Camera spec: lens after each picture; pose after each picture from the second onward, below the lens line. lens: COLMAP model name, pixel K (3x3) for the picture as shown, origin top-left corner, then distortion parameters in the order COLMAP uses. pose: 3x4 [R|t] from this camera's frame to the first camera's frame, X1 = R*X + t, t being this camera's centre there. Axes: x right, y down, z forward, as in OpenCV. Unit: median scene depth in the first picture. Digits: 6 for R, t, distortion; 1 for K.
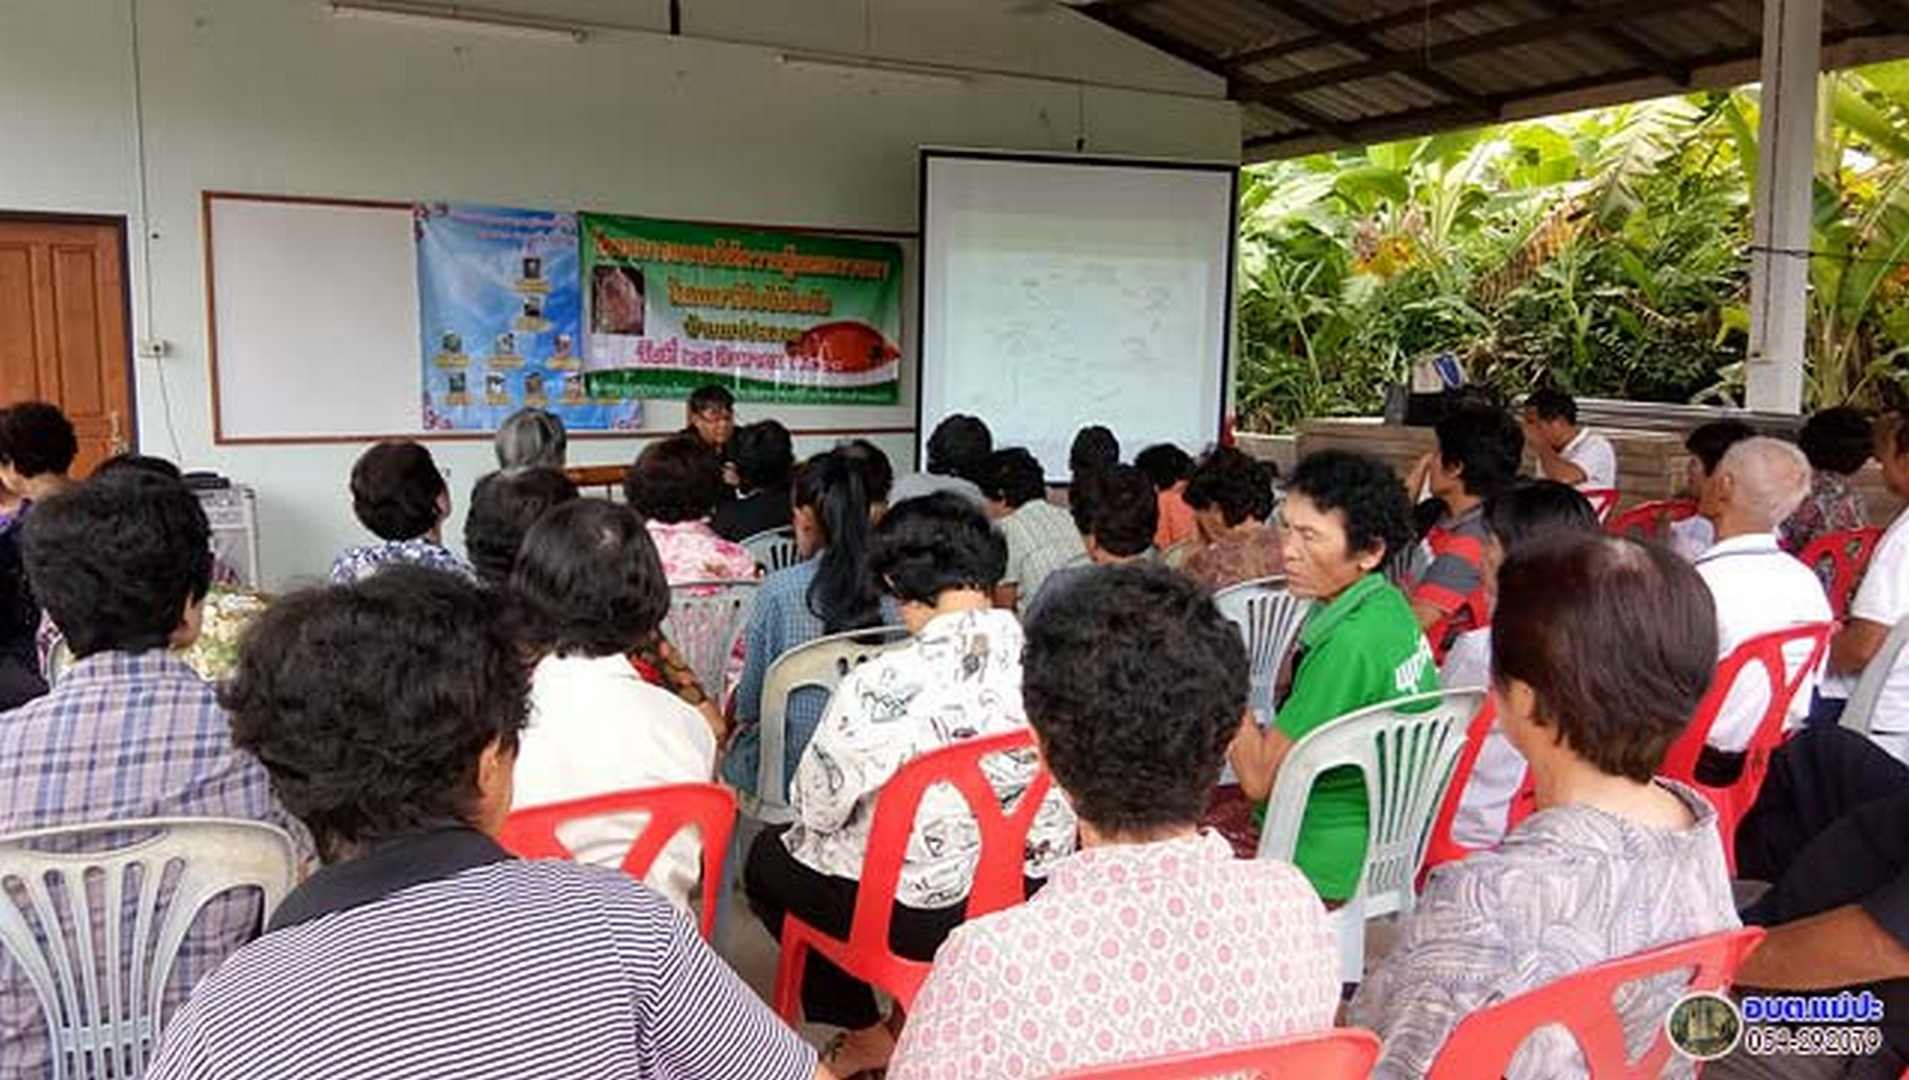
lens RADIAL K [[1483.9, 0, 945.5], [0, 1483.9, 536.0], [0, 0, 1]] dist [0.115212, -0.170973]
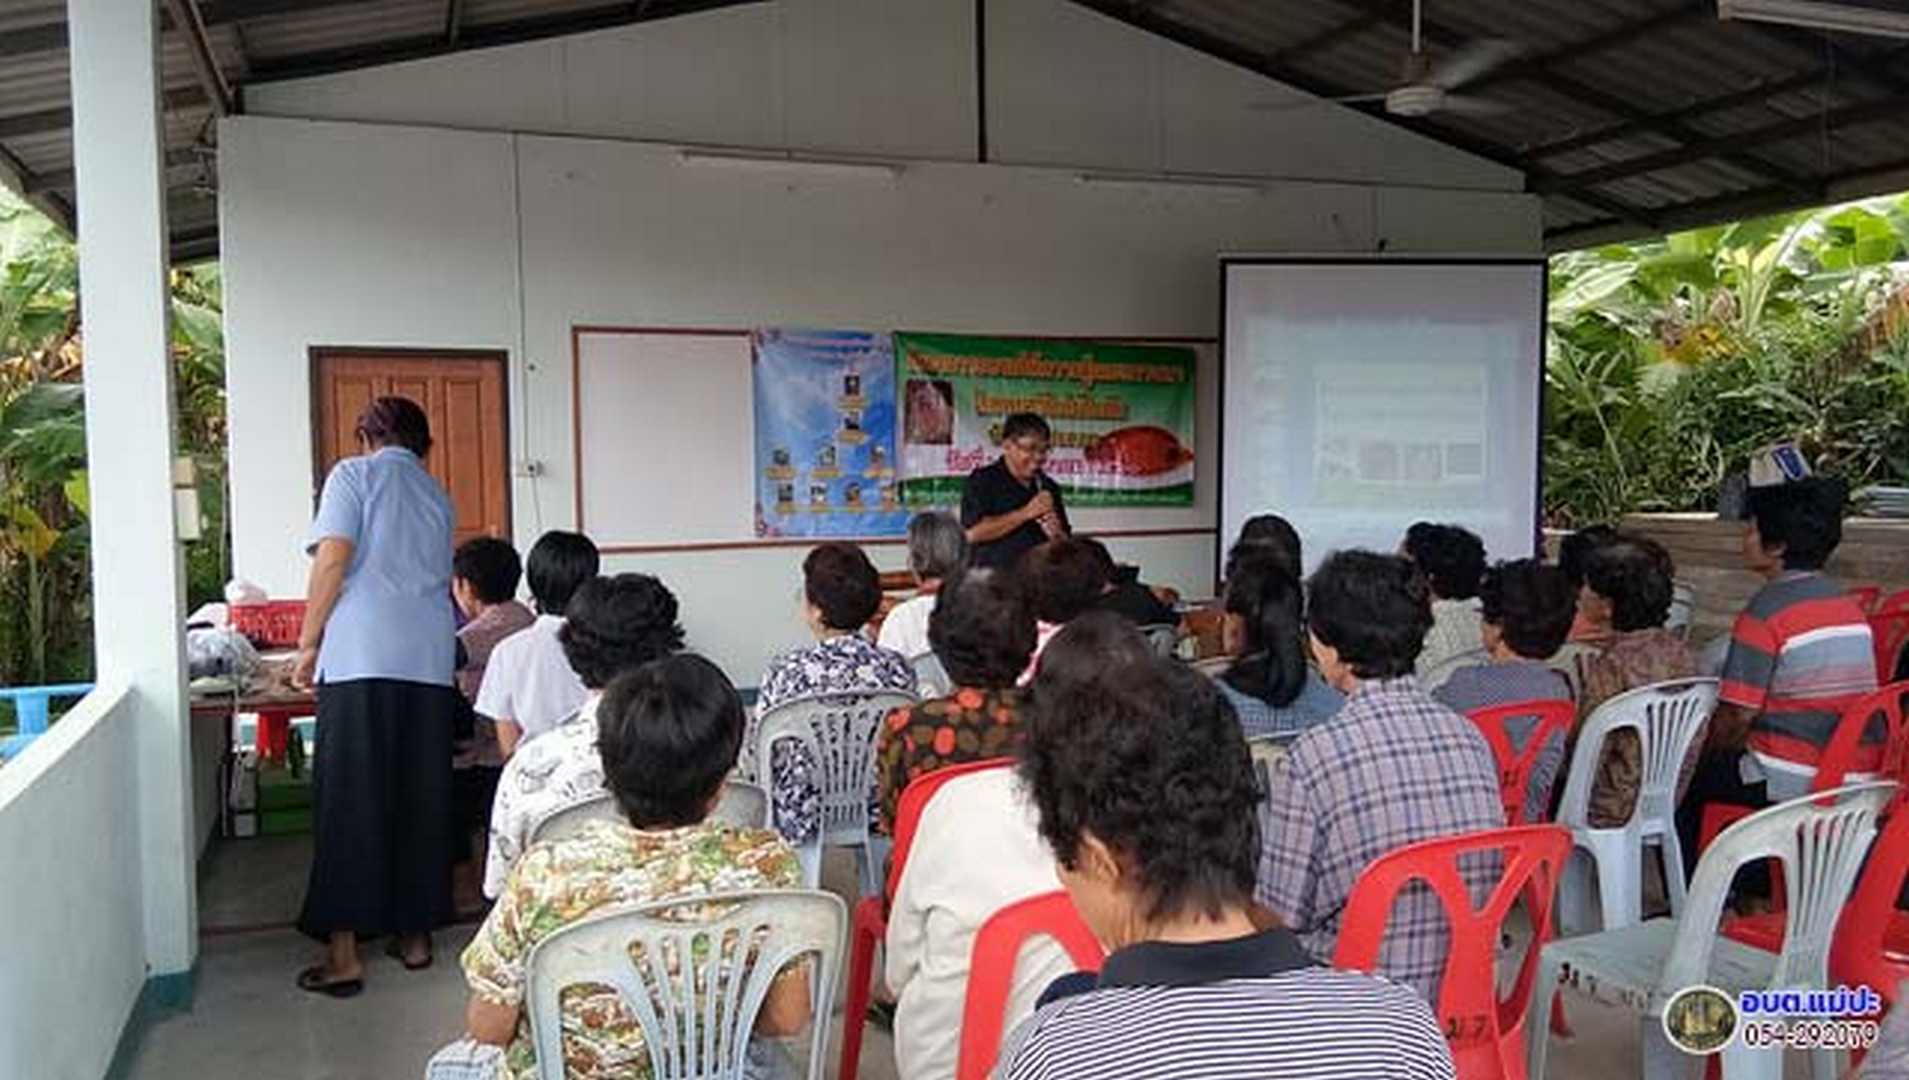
lens RADIAL K [[1493.0, 0, 949.0], [0, 1493.0, 537.2], [0, 0, 1]] dist [0.117800, -0.173206]
pose [[0.988046, -0.012714, -0.153633, -0.036028], [0.002310, 0.997702, -0.067710, 0.001288], [0.154141, 0.066546, 0.985805, -0.025557]]
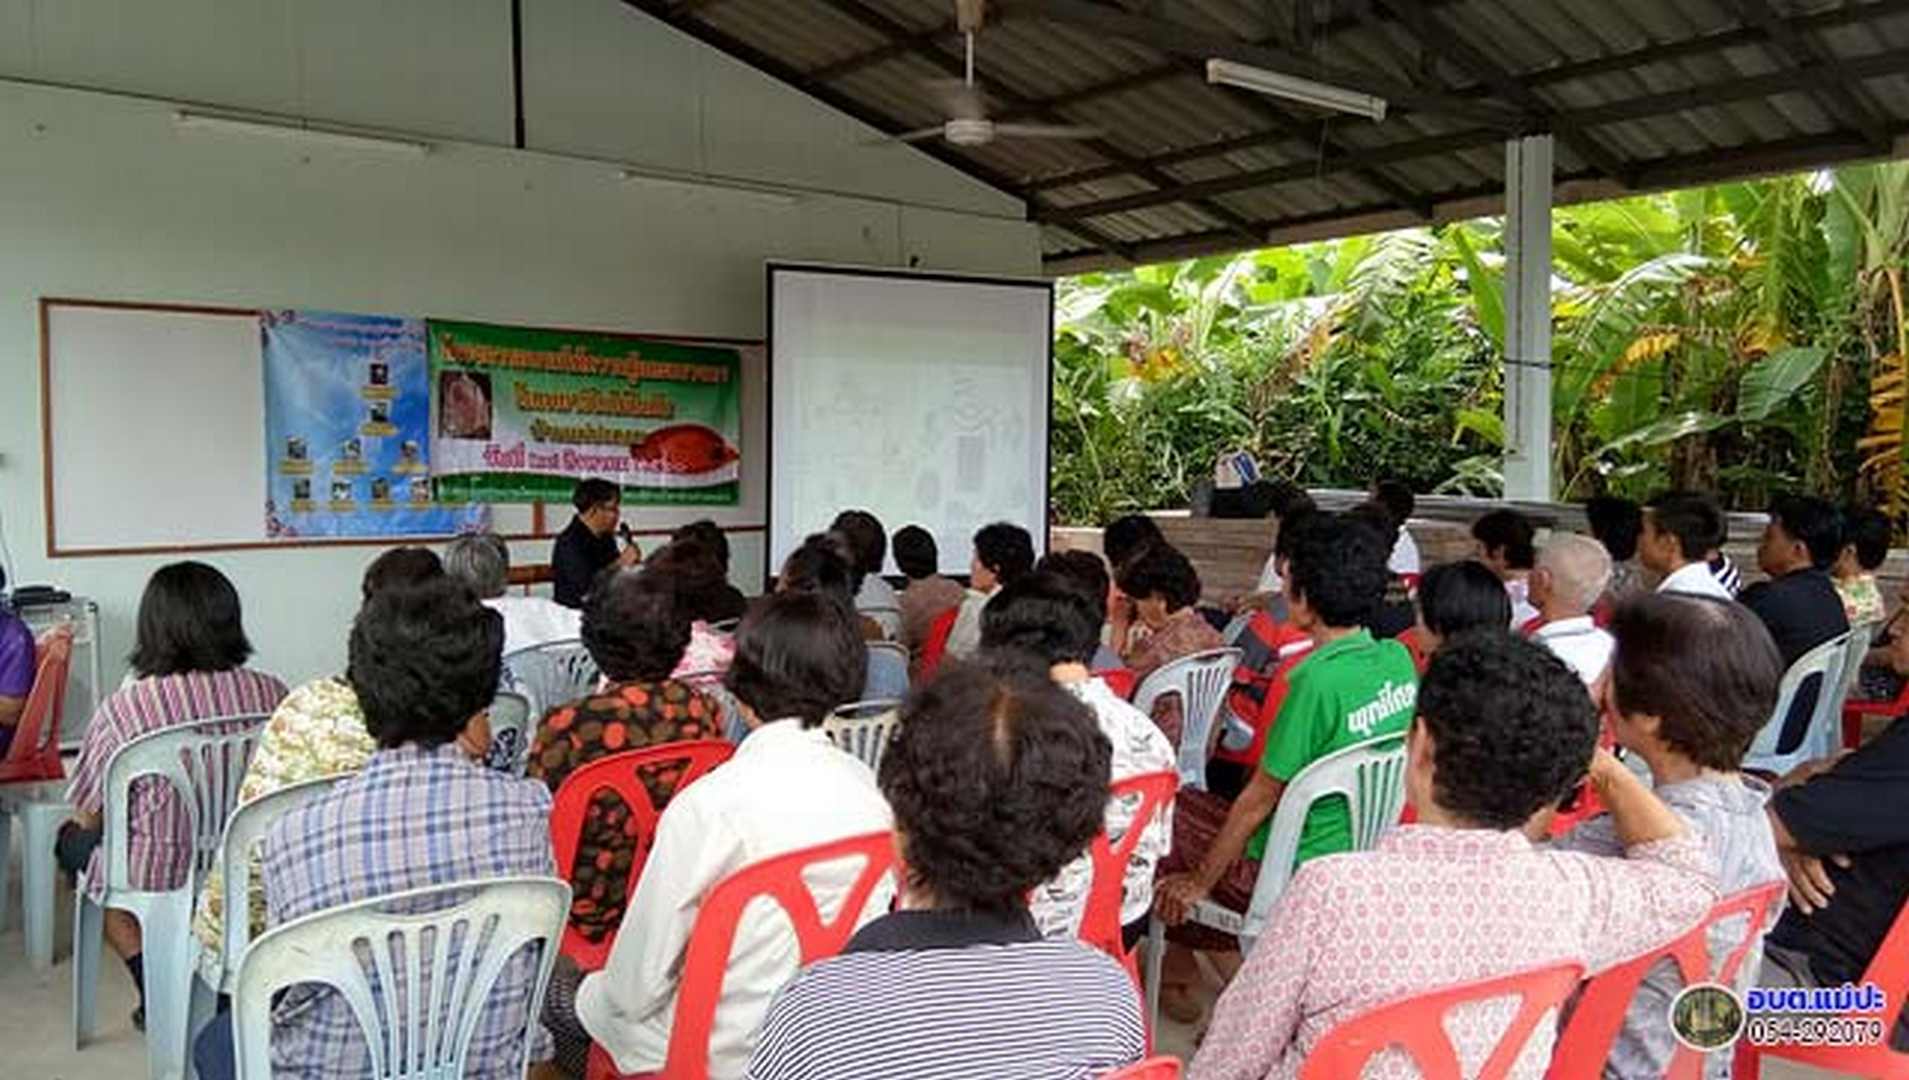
lens RADIAL K [[1483.9, 0, 945.5], [0, 1483.9, 536.0], [0, 0, 1]] dist [0.115212, -0.170973]
pose [[0.984032, -0.018032, 0.177077, -0.066530], [0.029562, 0.997595, -0.062692, 0.002378], [-0.175521, 0.066926, 0.982198, -0.034732]]
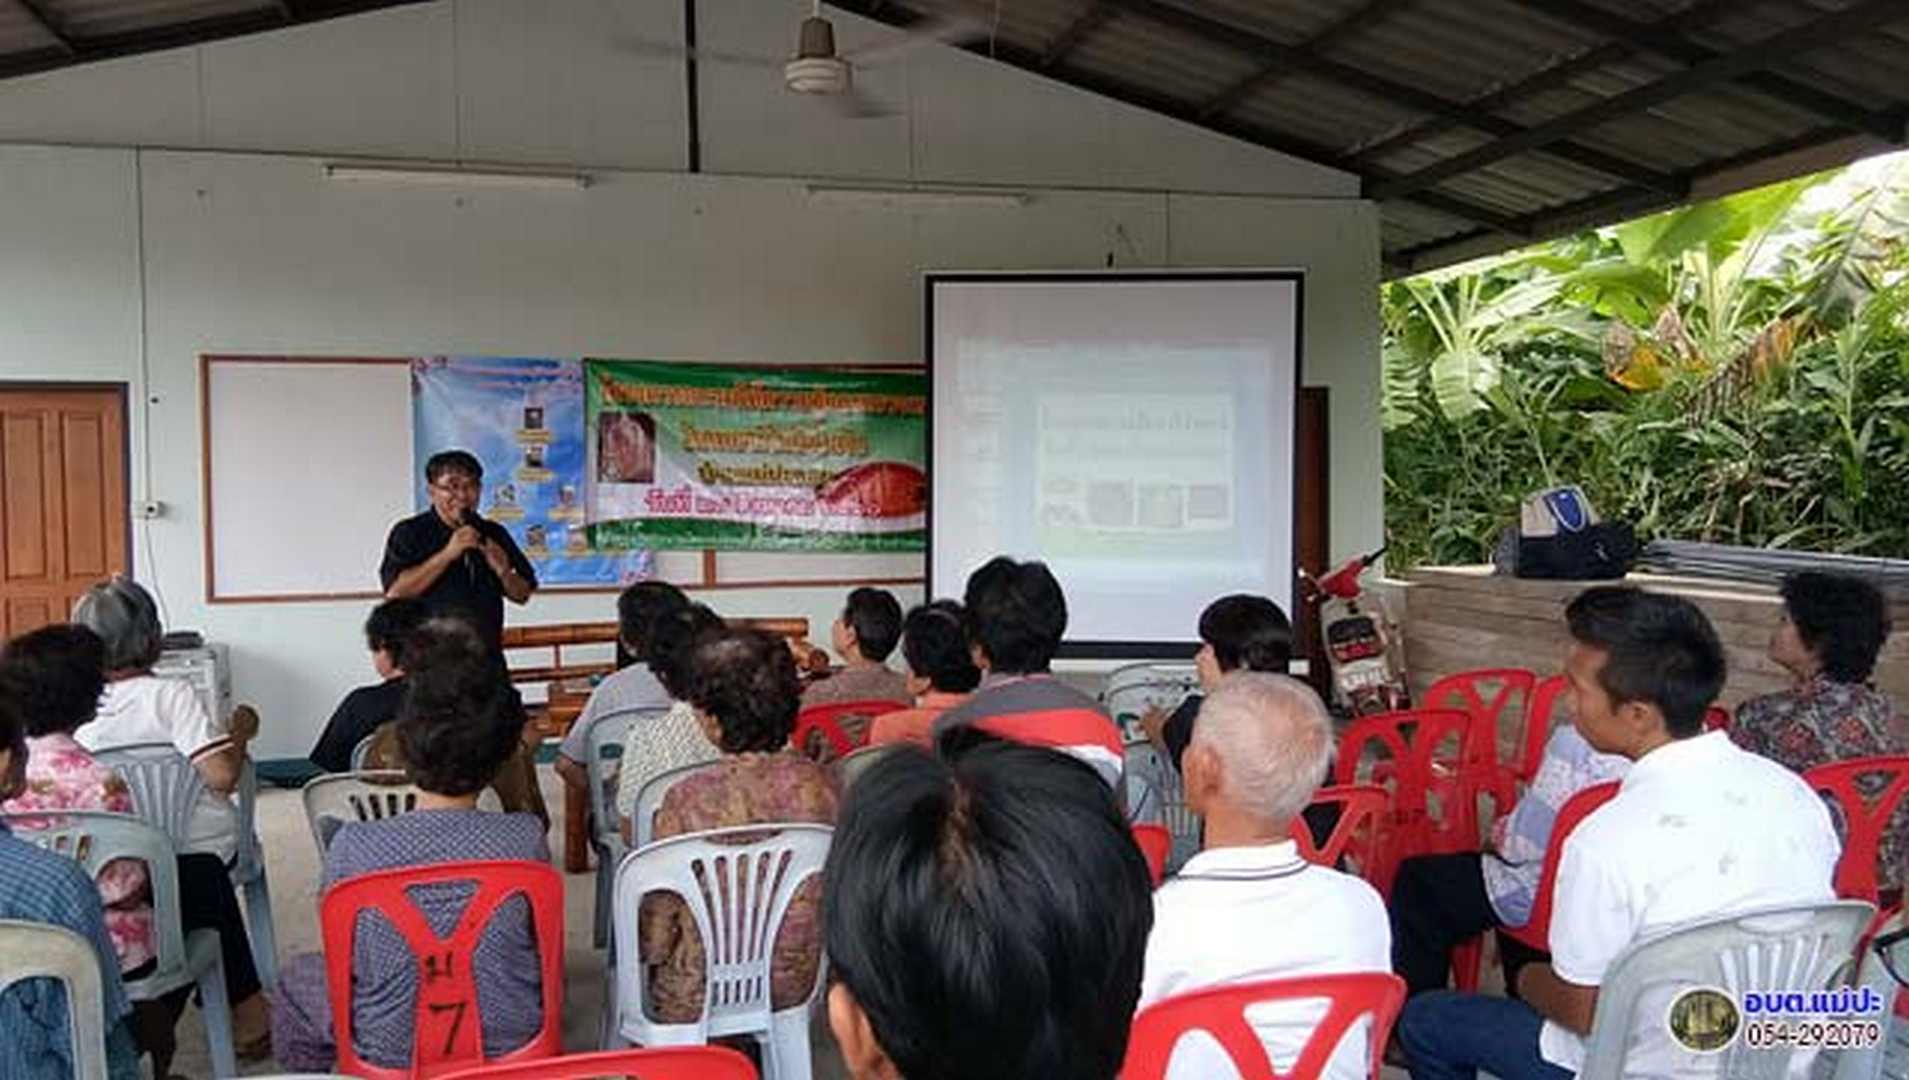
lens RADIAL K [[1493.0, 0, 949.0], [0, 1493.0, 537.2], [0, 0, 1]] dist [0.117800, -0.173206]
pose [[0.964922, -0.009112, -0.262379, 0.188550], [-0.013107, 0.996479, -0.082810, -0.019615], [0.262210, 0.083344, 0.961405, 0.112024]]
